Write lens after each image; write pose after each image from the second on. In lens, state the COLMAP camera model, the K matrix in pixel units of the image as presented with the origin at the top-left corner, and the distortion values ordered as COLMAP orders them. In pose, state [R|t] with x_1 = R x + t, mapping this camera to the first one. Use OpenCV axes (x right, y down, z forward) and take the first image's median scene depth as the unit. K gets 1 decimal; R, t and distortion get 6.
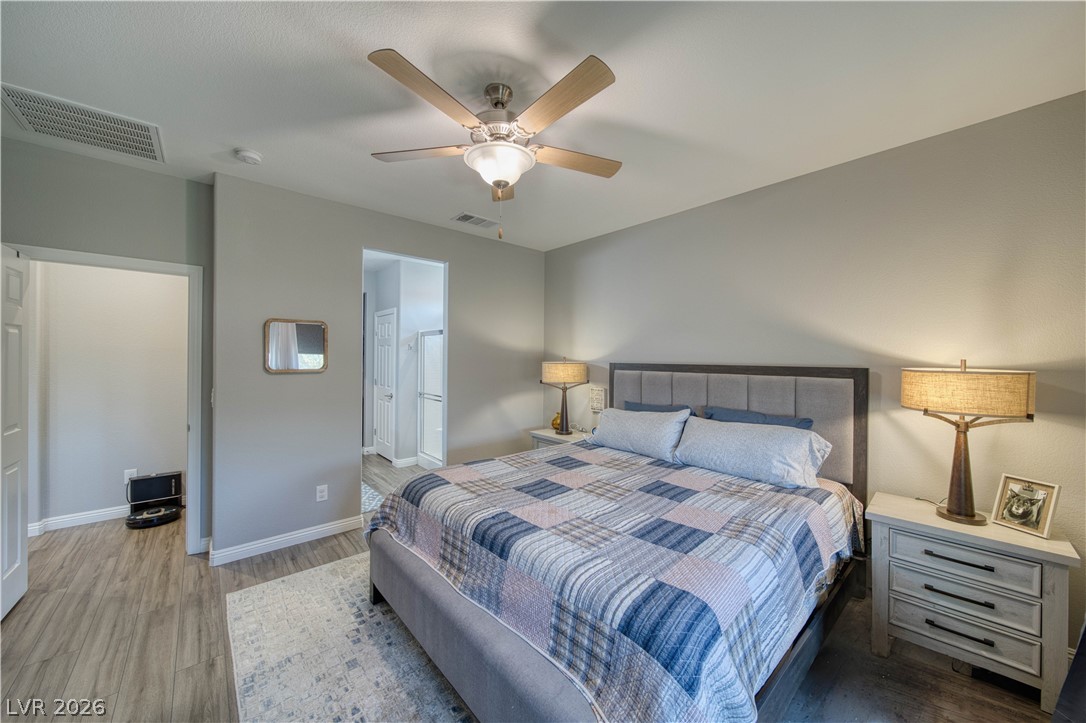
lens RADIAL K [[383.9, 0, 542.1], [0, 383.9, 362.3], [0, 0, 1]] dist [0.002568, -0.001905]
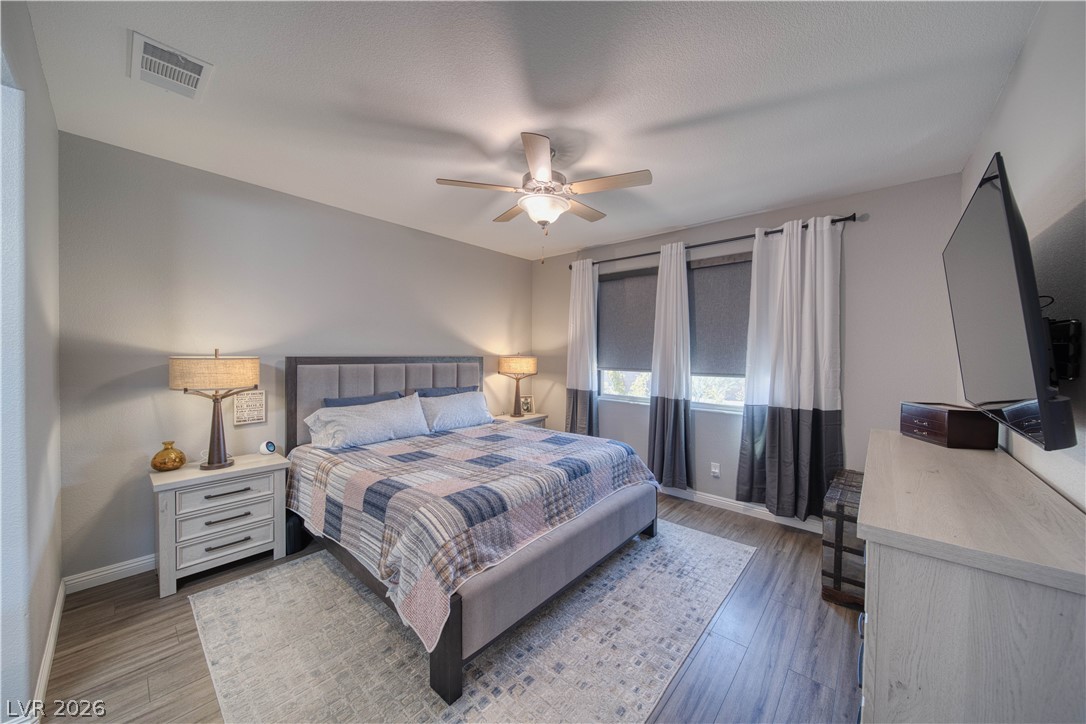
lens RADIAL K [[383.9, 0, 542.1], [0, 383.9, 355.5], [0, 0, 1]] dist [0.002568, -0.001905]
pose [[-0.119603, -0.016346, 0.992687, -1.212522], [-0.002301, 0.999866, 0.016187, -0.027052], [-0.992819, -0.000348, -0.119625, 0.968036]]
